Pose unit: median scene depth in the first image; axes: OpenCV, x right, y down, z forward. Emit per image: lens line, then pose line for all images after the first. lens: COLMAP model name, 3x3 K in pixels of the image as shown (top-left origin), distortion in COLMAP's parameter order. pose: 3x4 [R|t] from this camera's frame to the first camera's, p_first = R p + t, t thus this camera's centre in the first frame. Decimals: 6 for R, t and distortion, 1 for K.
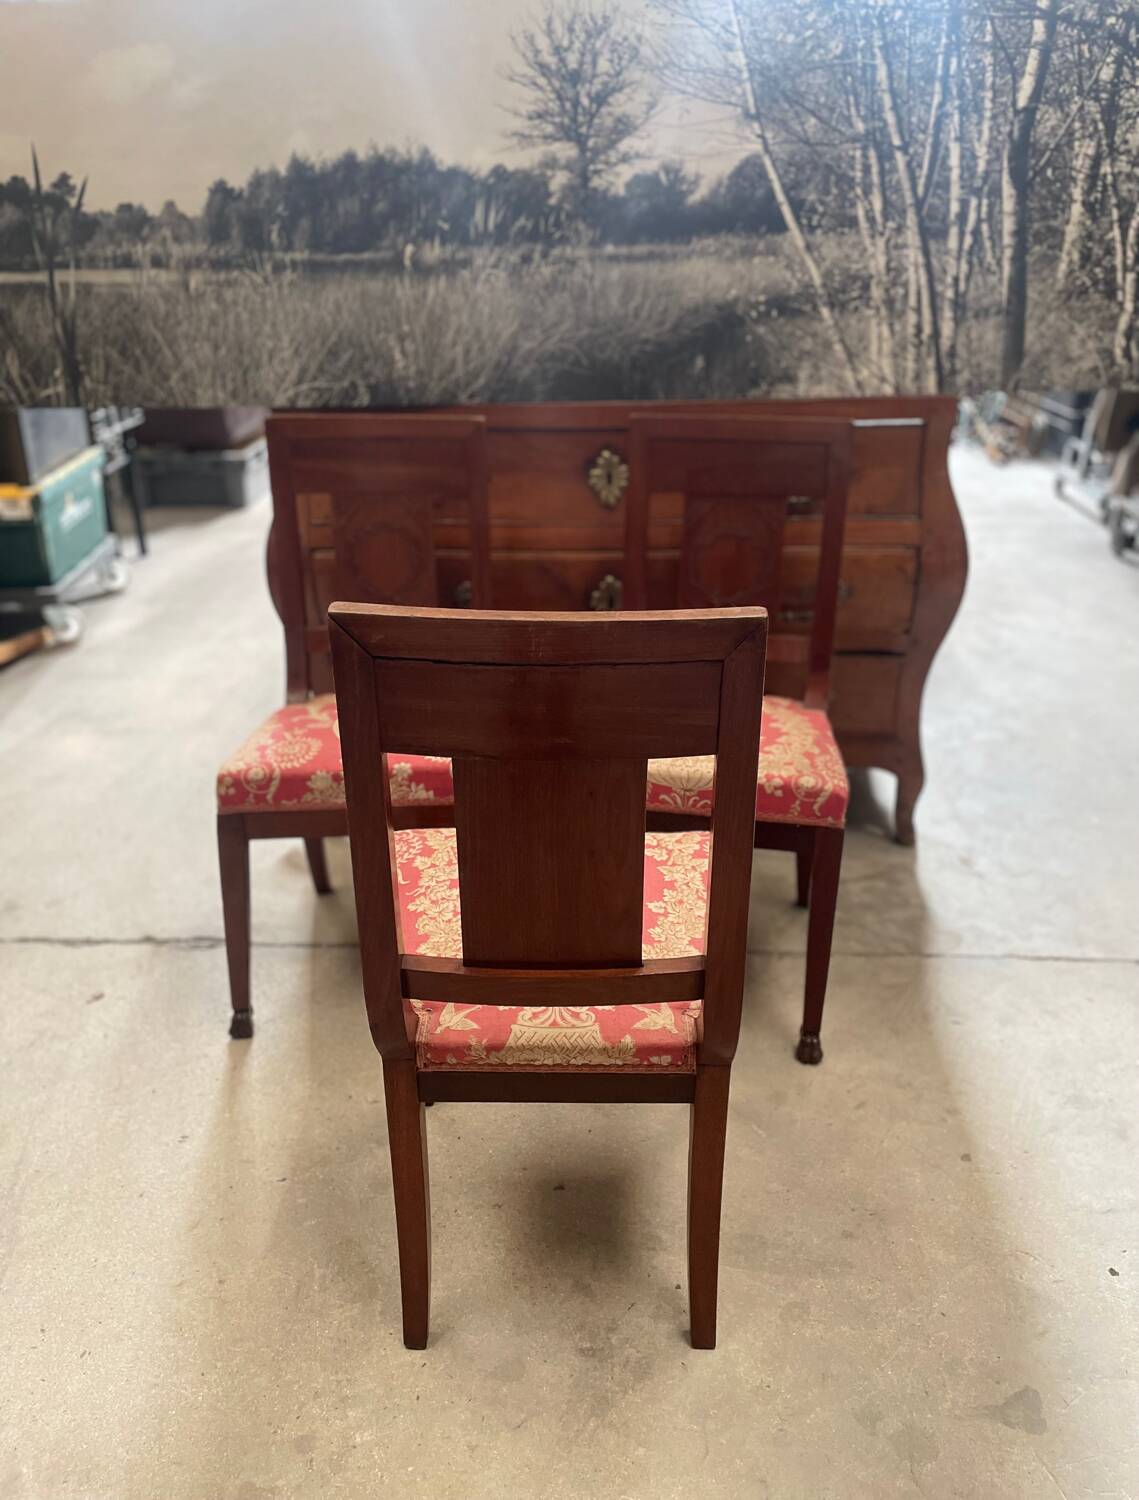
lens RADIAL K [[1121.3, 0, 570.5], [0, 1121.3, 736.1], [0, 0, 1]] dist [0.061321, -0.083631]
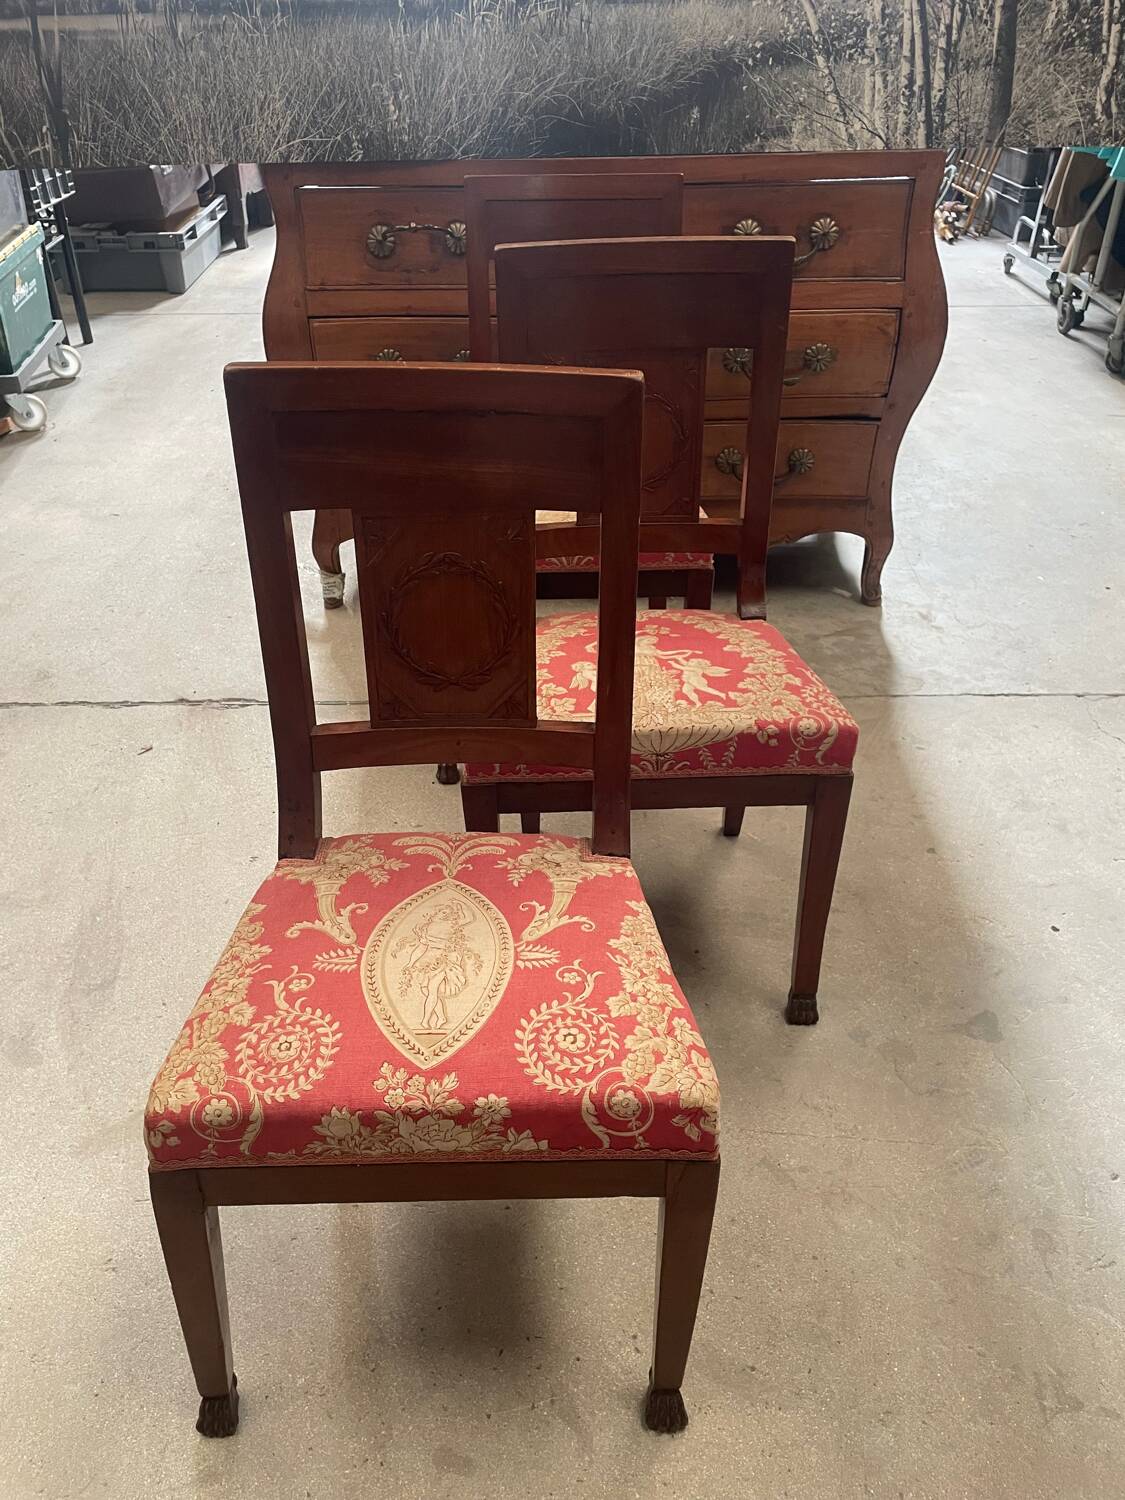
lens RADIAL K [[1102.8, 0, 558.0], [0, 1102.8, 753.9], [0, 0, 1]] dist [0.067347, -0.091714]
pose [[0.998484, -0.026773, 0.048089, -0.072216], [0.017422, 0.982531, 0.185283, 0.042553], [-0.052210, -0.184164, 0.981508, -0.073737]]
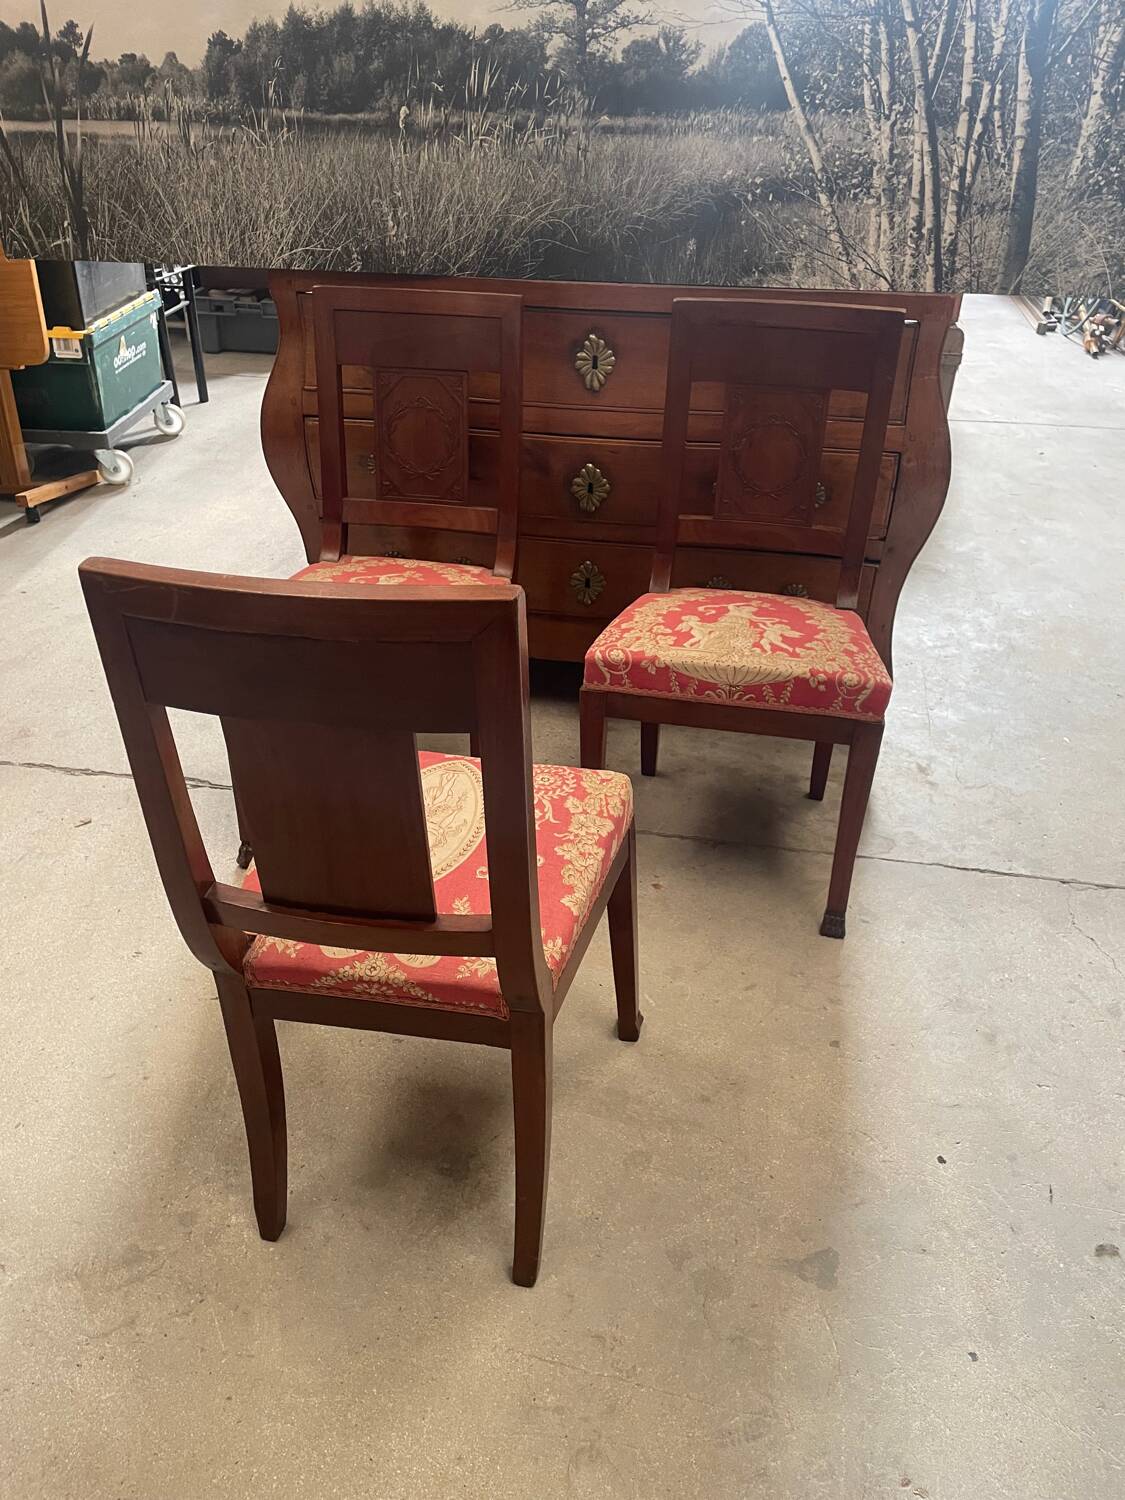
lens RADIAL K [[1102.8, 0, 561.7], [0, 1102.8, 747.7], [0, 0, 1]] dist [0.067347, -0.091714]
pose [[0.993380, 0.086633, -0.075433, 0.116811], [-0.076063, 0.988164, 0.133212, -0.021017], [0.086081, -0.126593, 0.988213, -0.022781]]
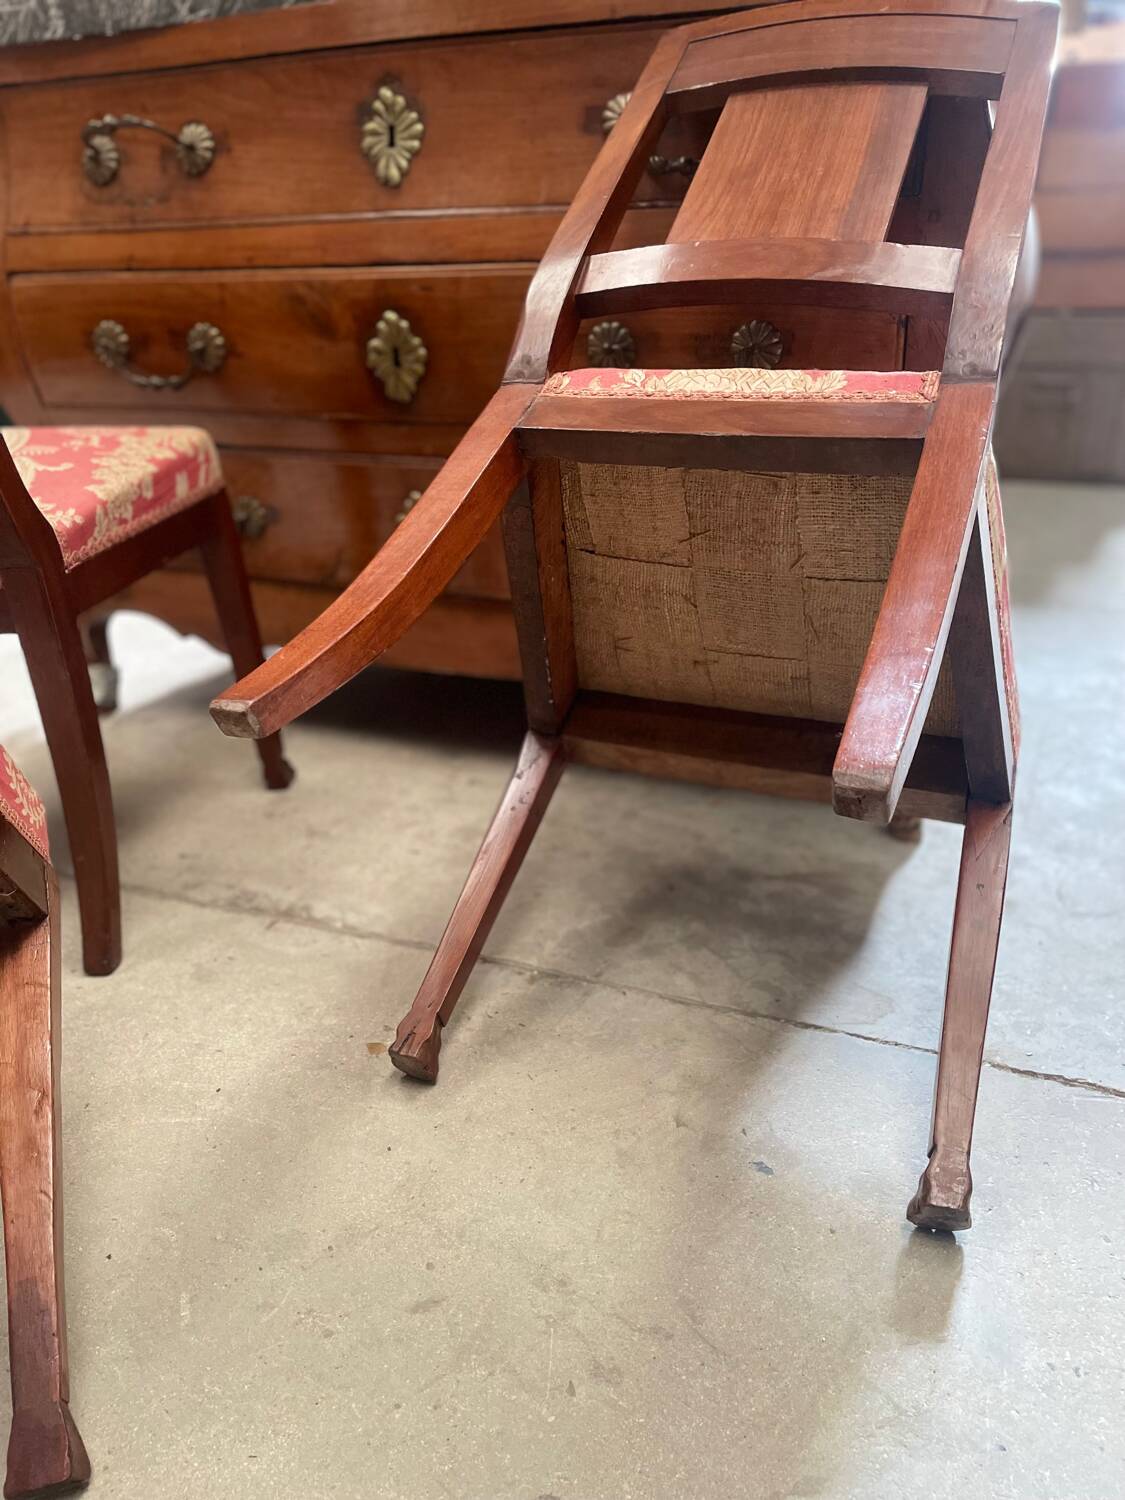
lens RADIAL K [[1126.2, 0, 569.2], [0, 1126.2, 750.4], [0, 0, 1]] dist [0.065488, -0.090082]
pose [[0.953218, 0.119269, -0.277759, 0.351170], [-0.118677, 0.992751, 0.019008, 0.074393], [0.278012, 0.014845, 0.960463, 0.483110]]
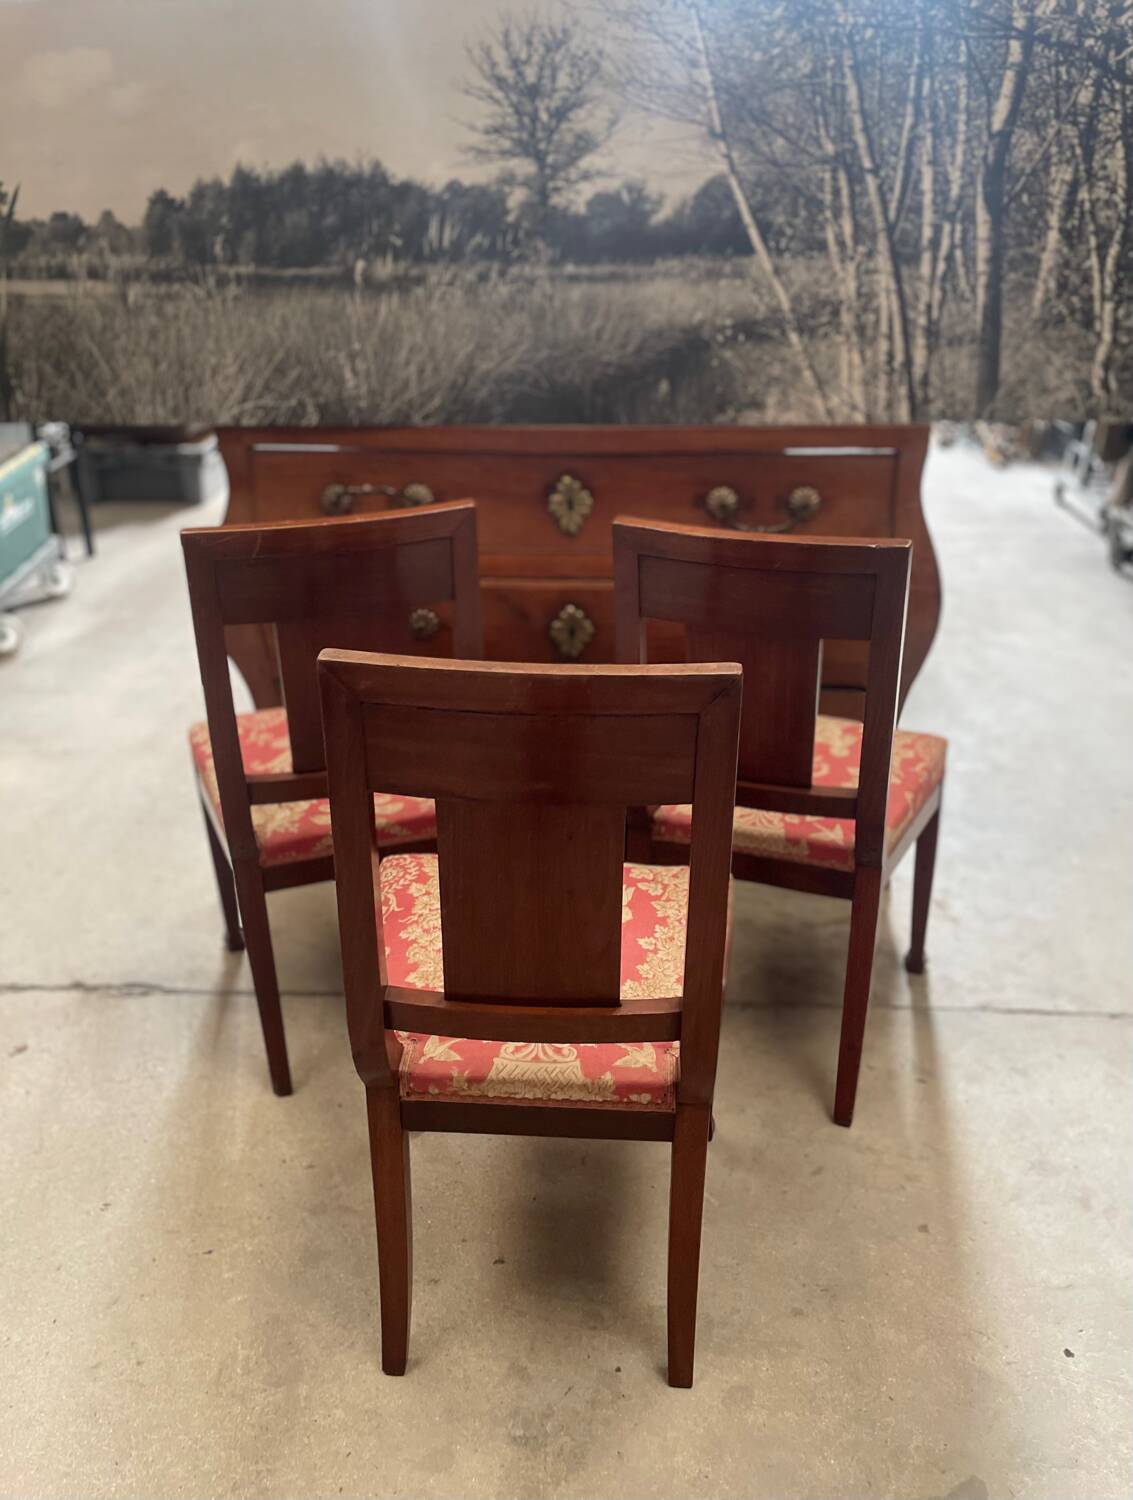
lens RADIAL K [[1190.1, 0, 579.2], [0, 1190.1, 730.2], [0, 0, 1]] dist [0.062761, -0.086851]
pose [[0.999773, 0.009102, 0.019266, 0.026272], [-0.009022, 0.999950, -0.004221, -0.035359], [-0.019304, 0.004046, 0.999805, -0.014131]]
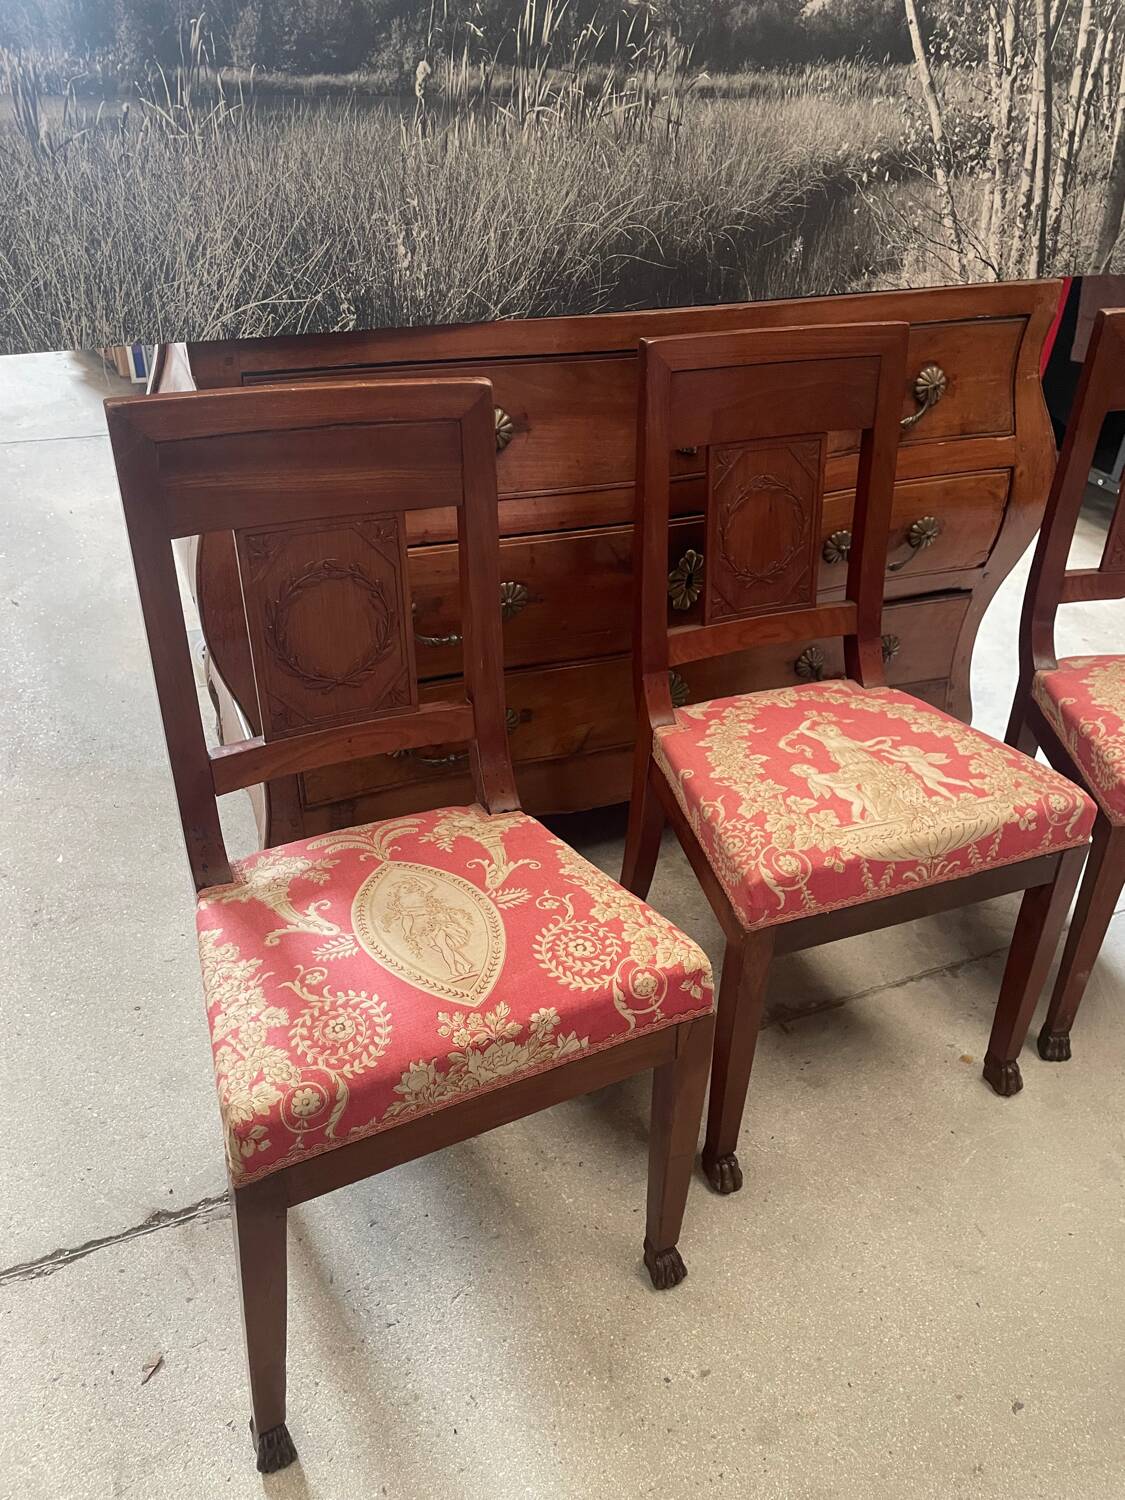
lens RADIAL K [[1102.8, 0, 568.7], [0, 1102.8, 747.0], [0, 0, 1]] dist [0.067347, -0.091714]
pose [[0.897322, -0.203139, 0.391852, -0.383232], [0.144786, 0.974142, 0.173451, -0.165806], [-0.416954, -0.098907, 0.903530, 0.384169]]
